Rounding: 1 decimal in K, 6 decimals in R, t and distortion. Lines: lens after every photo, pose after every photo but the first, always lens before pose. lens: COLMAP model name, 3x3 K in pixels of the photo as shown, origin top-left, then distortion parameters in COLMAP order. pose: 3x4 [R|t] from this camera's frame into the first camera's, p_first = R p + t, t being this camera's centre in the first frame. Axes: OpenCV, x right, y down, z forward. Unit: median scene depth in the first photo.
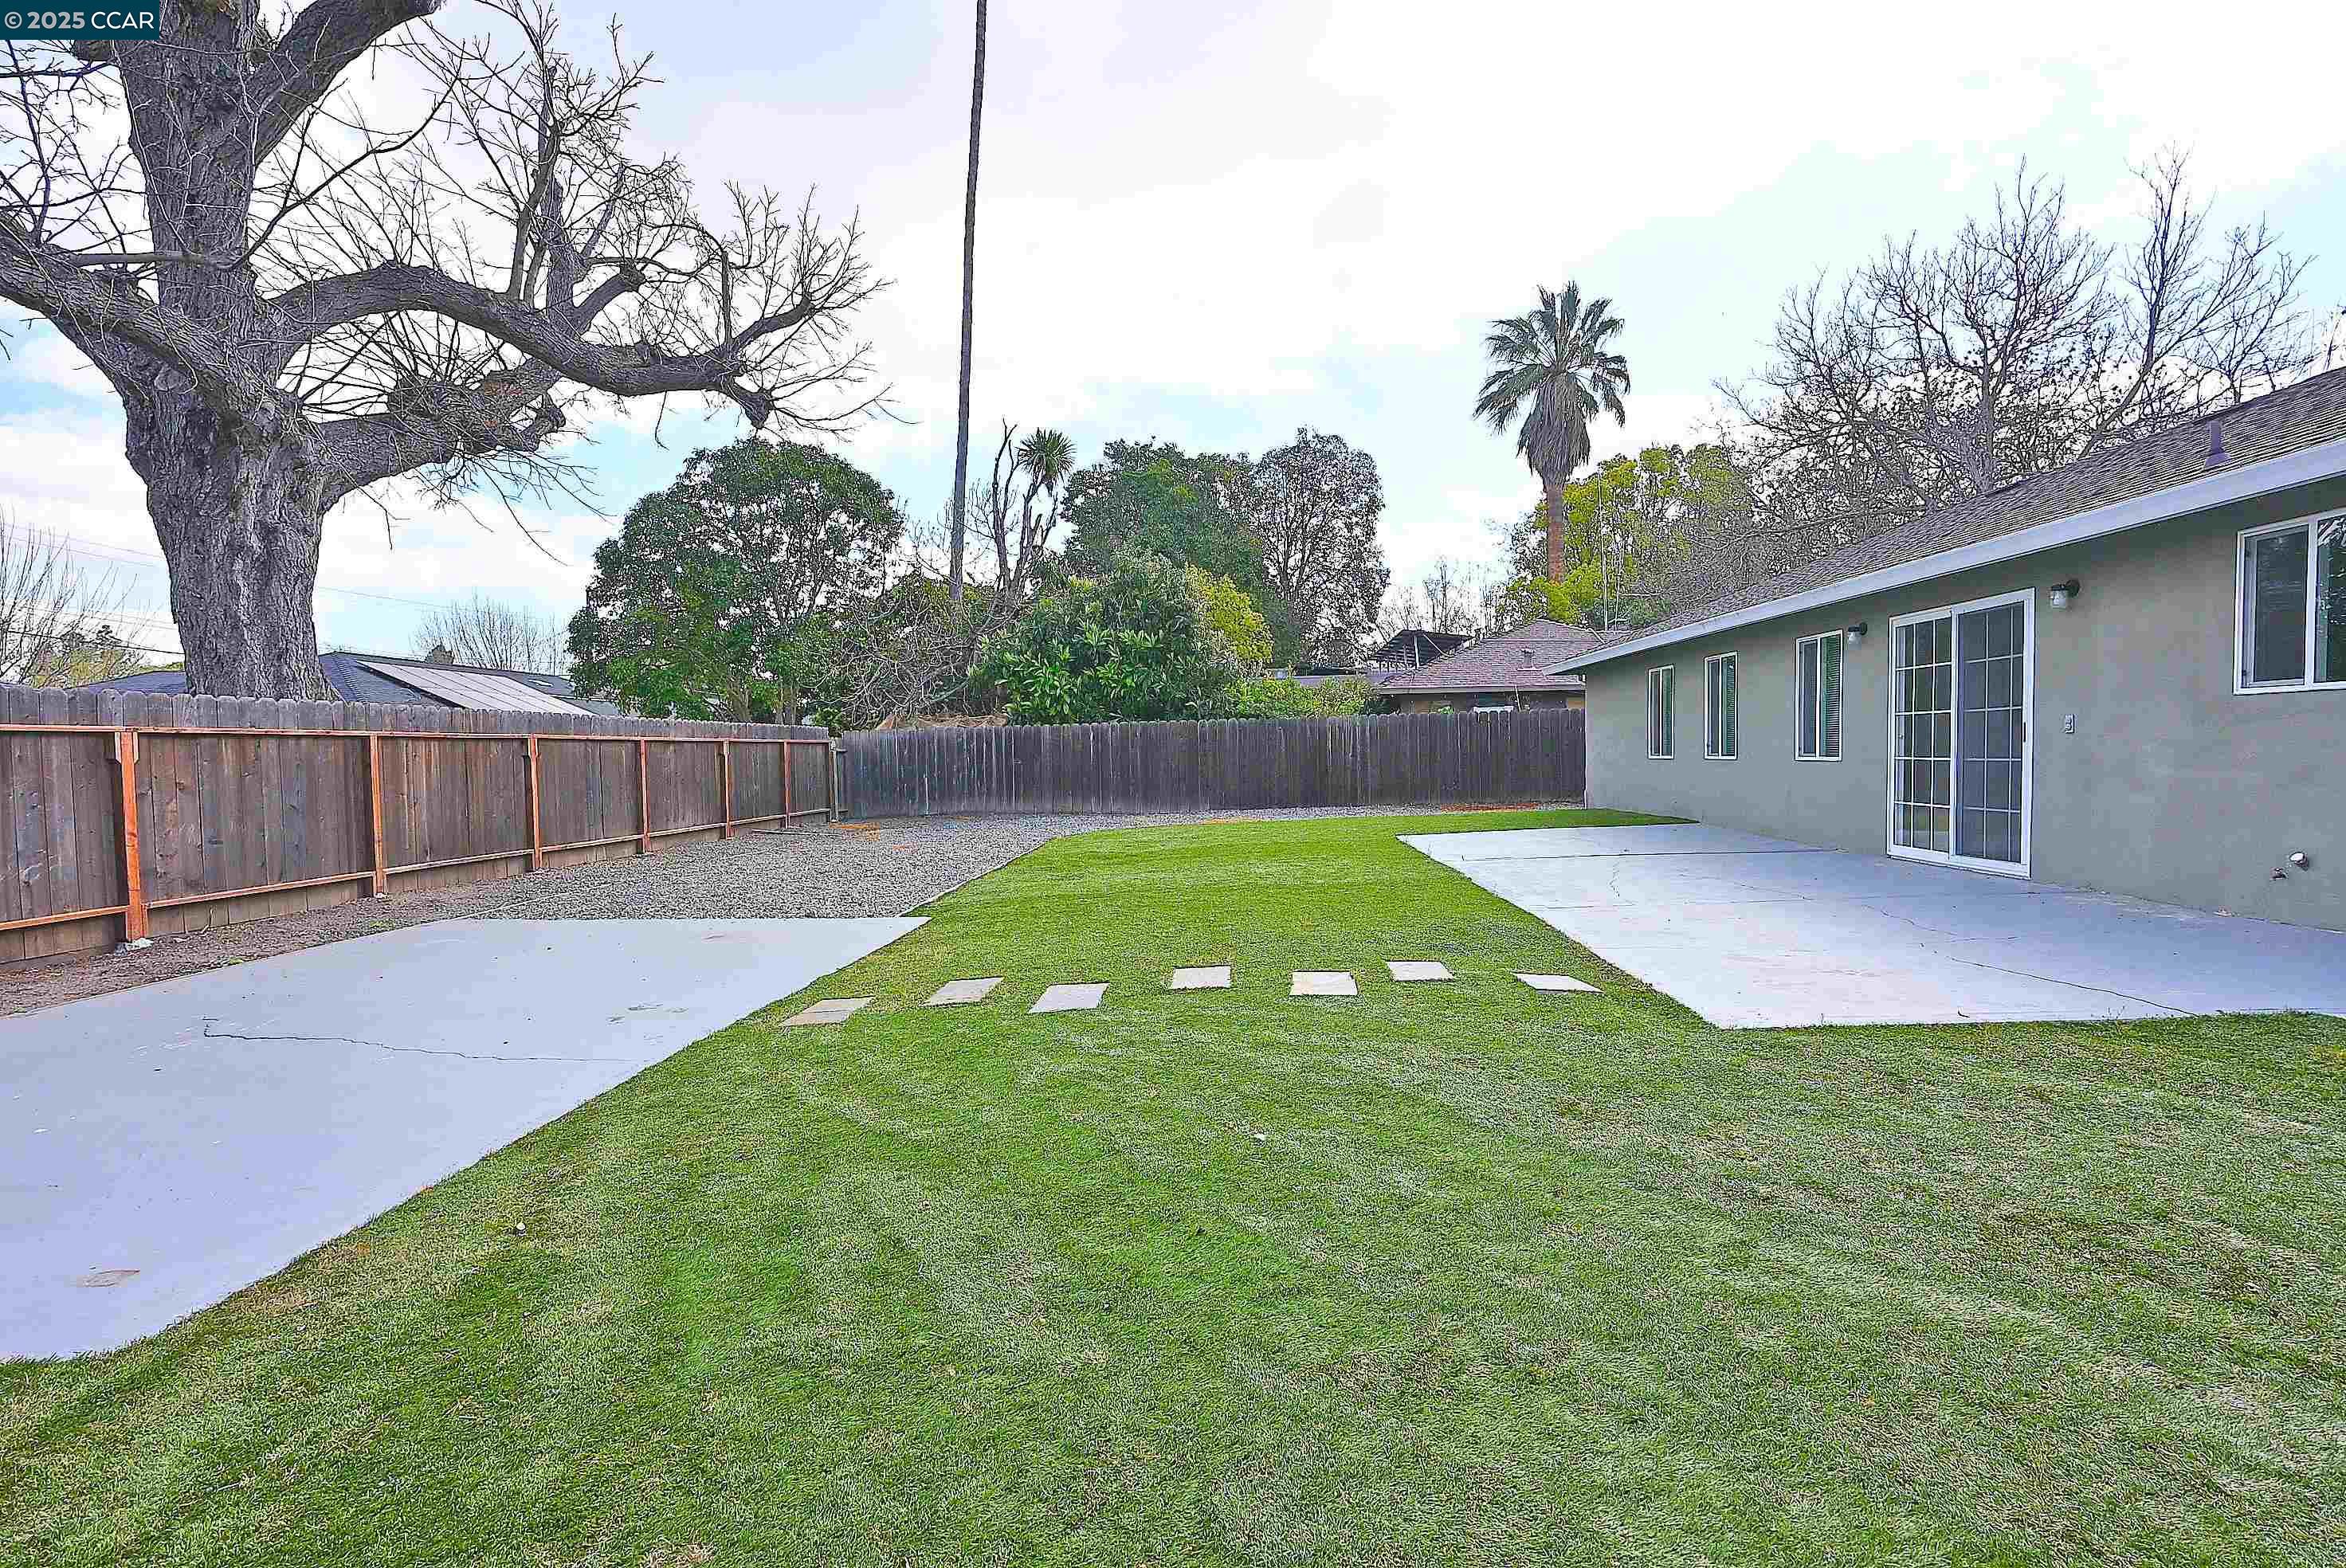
lens RADIAL K [[1174.9, 0, 1178.8], [0, 1174.9, 770.5], [0, 0, 1]] dist [-0.017609, 0.000126]
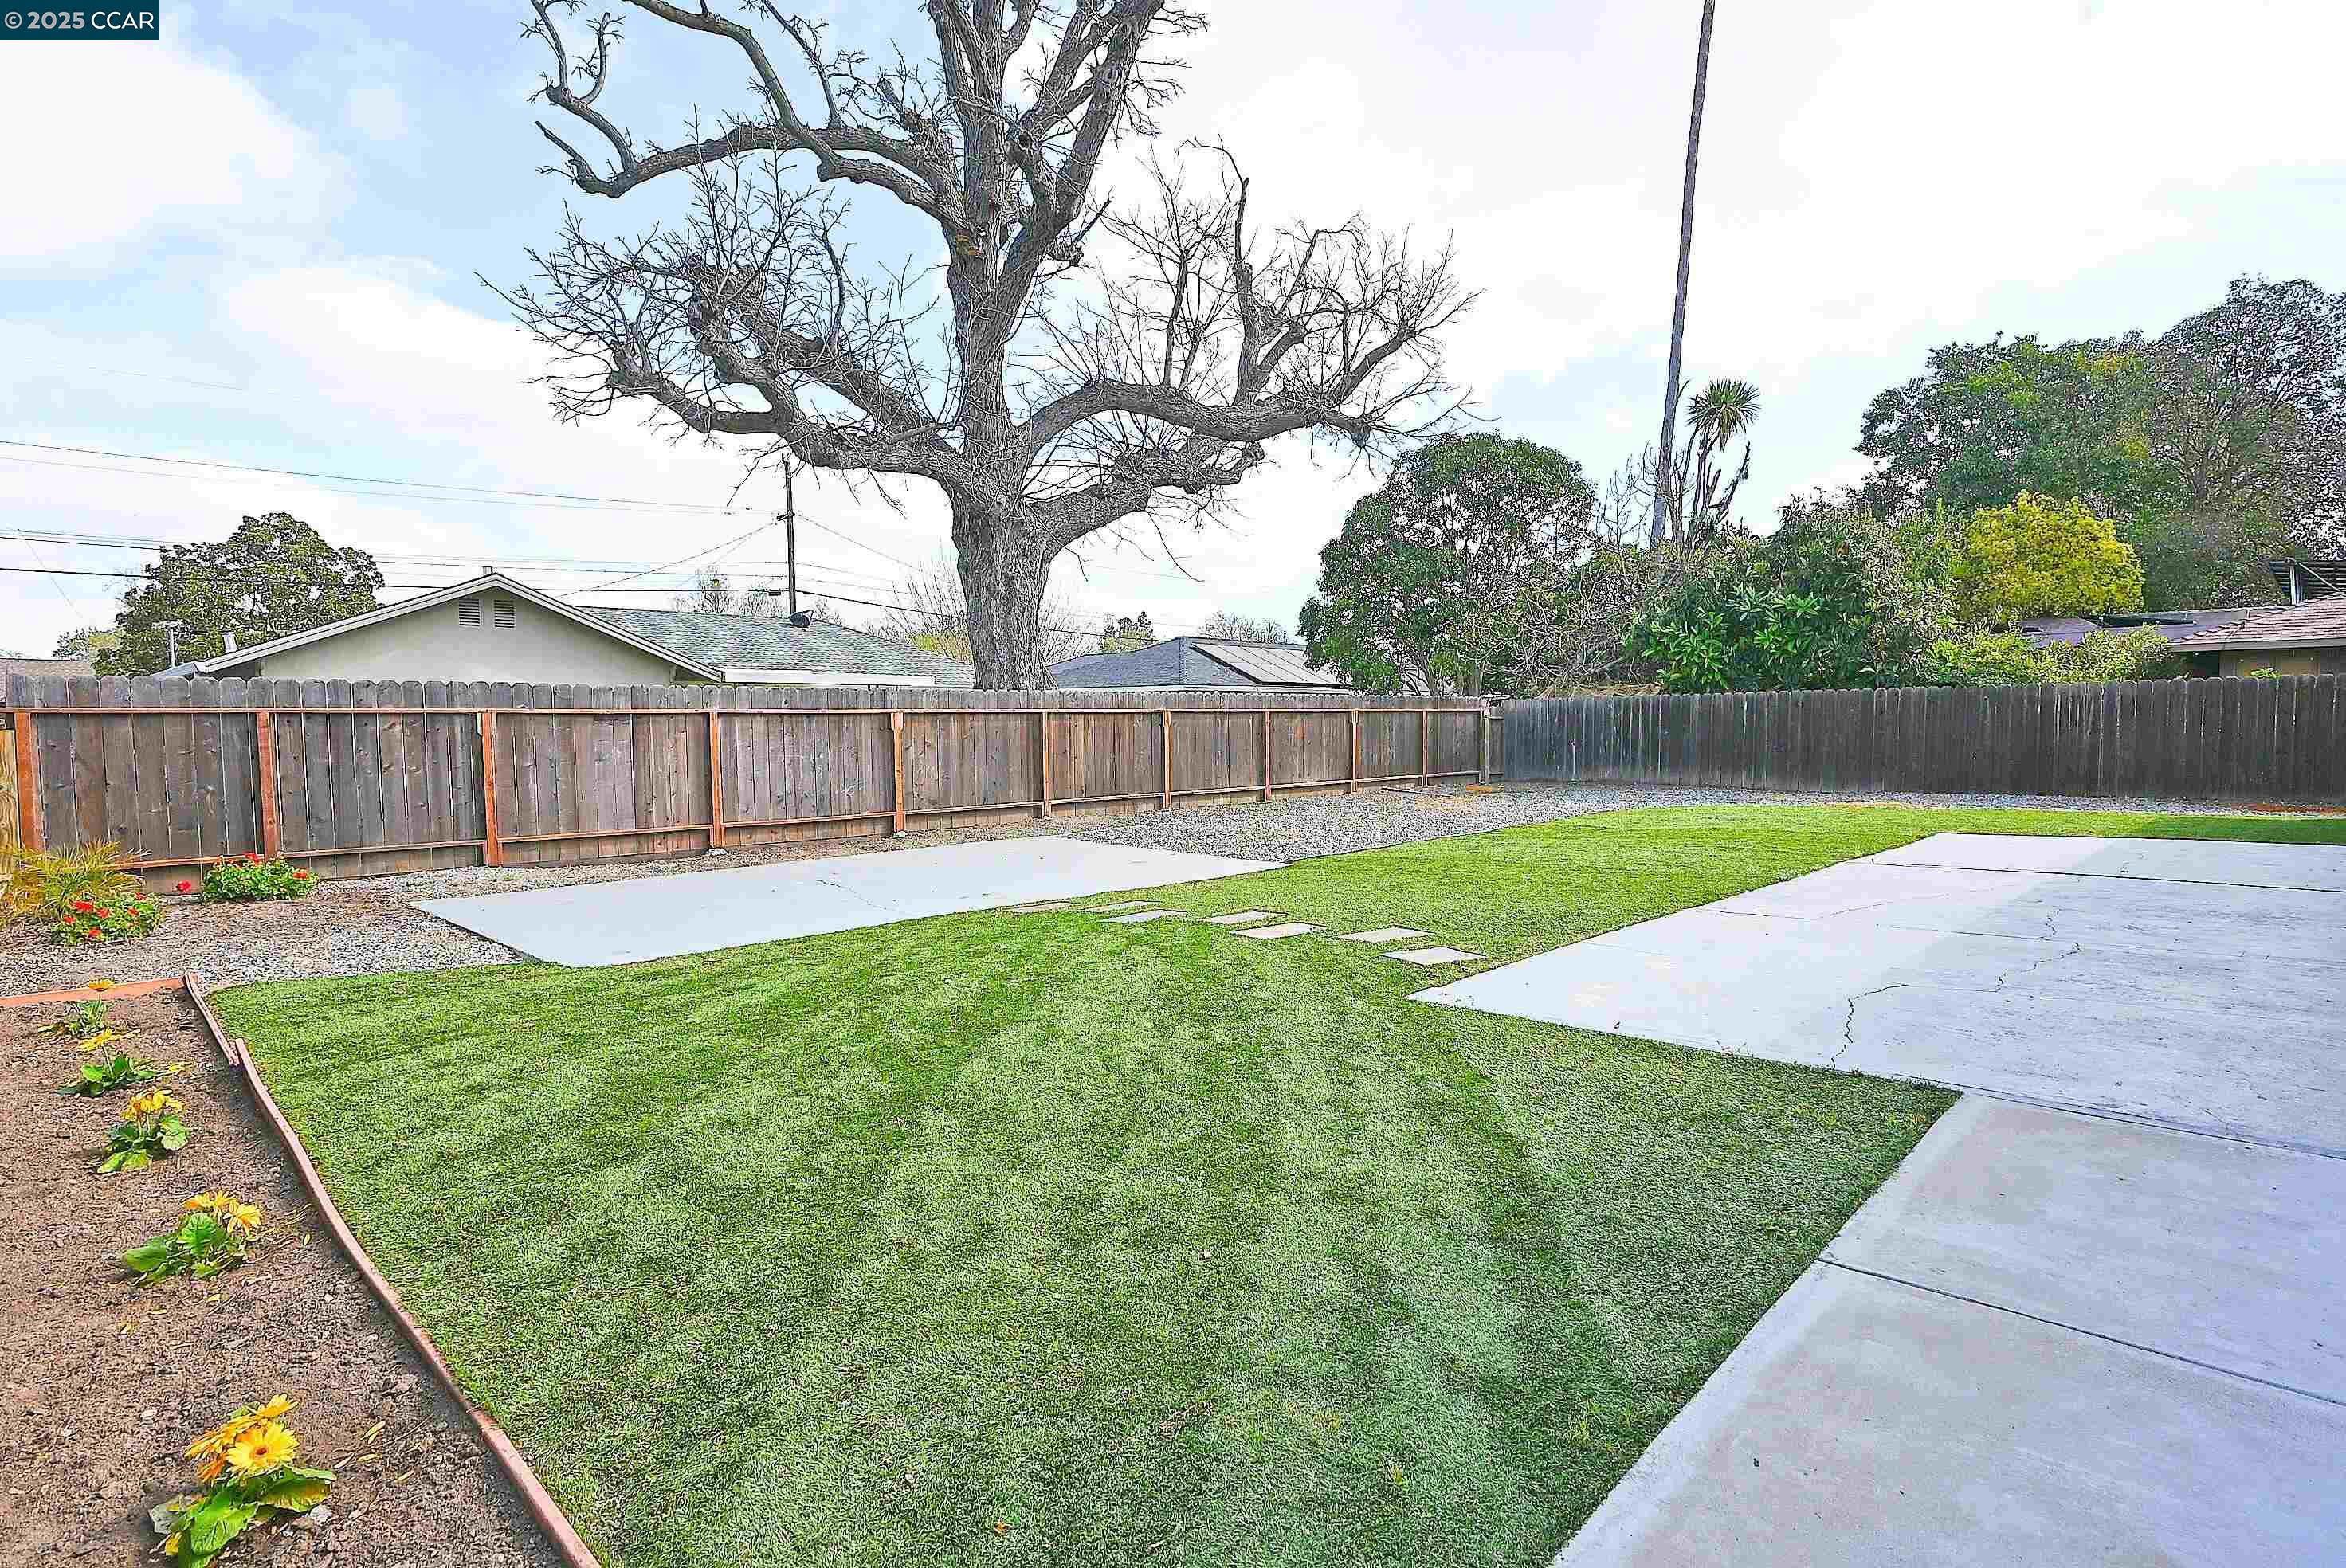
lens RADIAL K [[1190.6, 0, 1173.0], [0, 1190.6, 784.0], [0, 0, 1]] dist [0.000360, 0.000566]
pose [[0.740572, 0.050042, -0.670112, 0.232698], [-0.016940, 0.998297, 0.055829, -0.012901], [0.671764, -0.029993, 0.740158, -0.020535]]
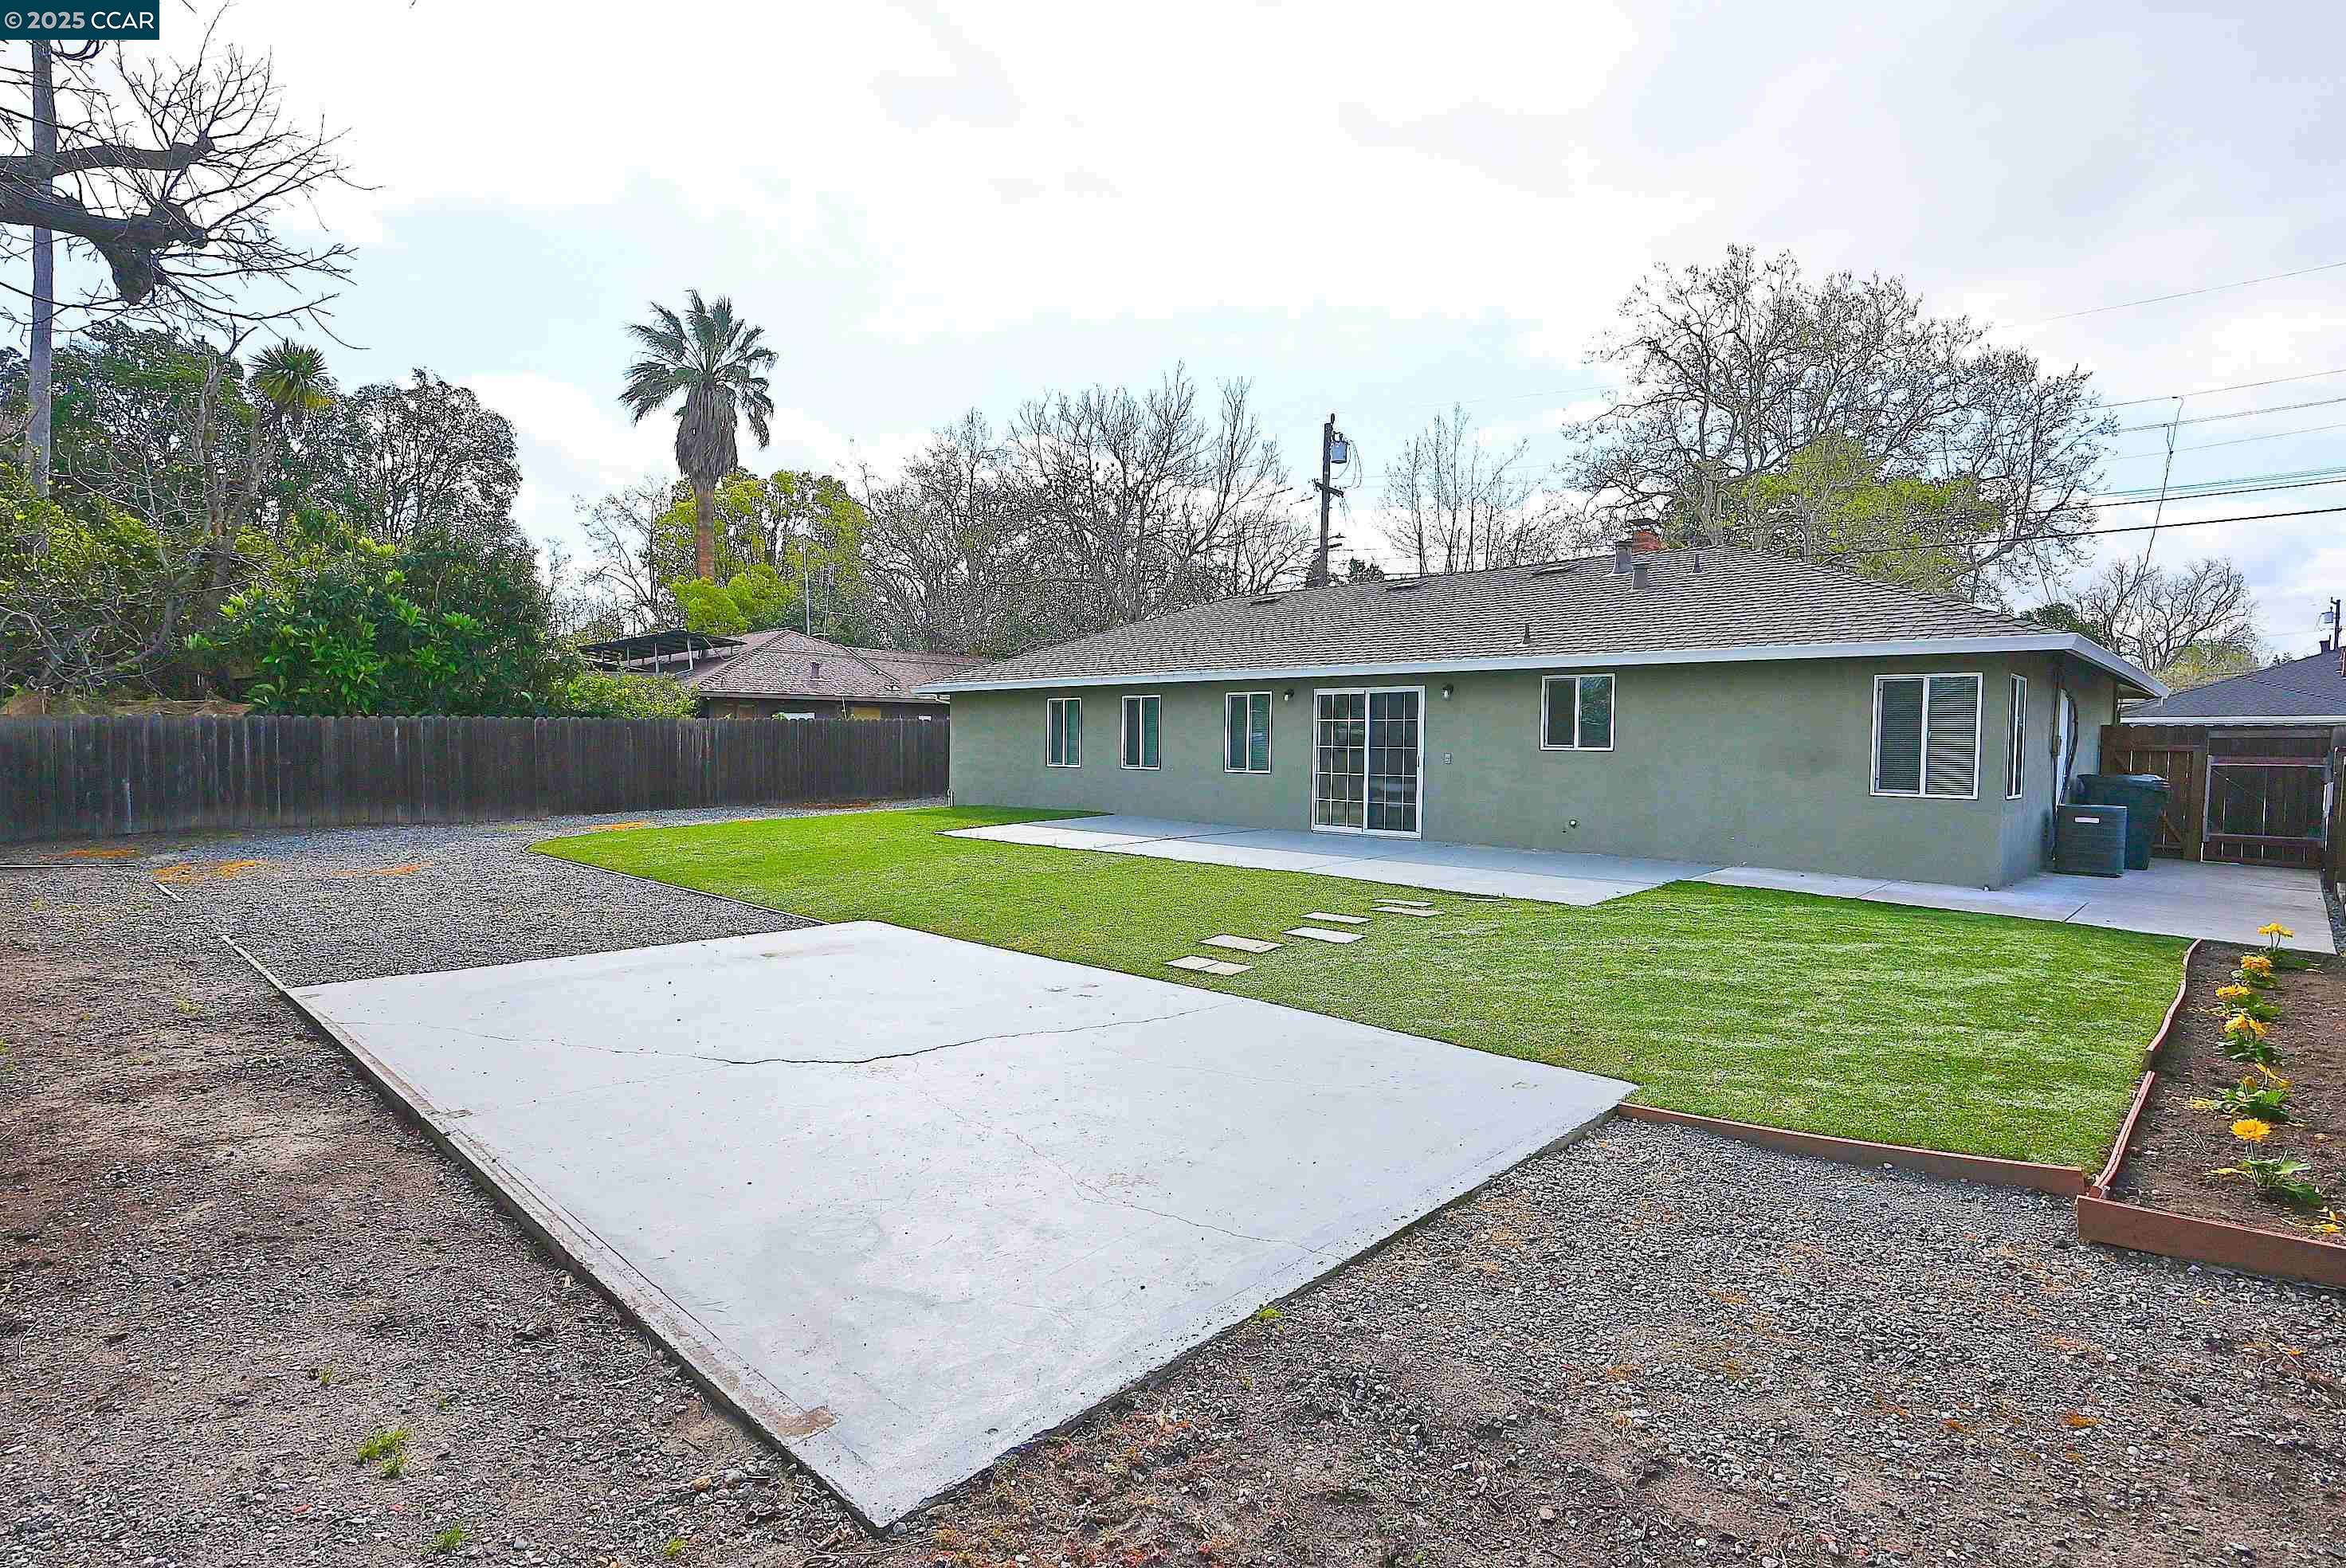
lens RADIAL K [[1190.6, 0, 1173.0], [0, 1190.6, 784.0], [0, 0, 1]] dist [0.000360, 0.000566]
pose [[0.642282, -0.007501, 0.766432, -0.376502], [-0.006216, 0.999868, 0.014994, -0.008723], [-0.766443, -0.014394, 0.642151, 0.026506]]
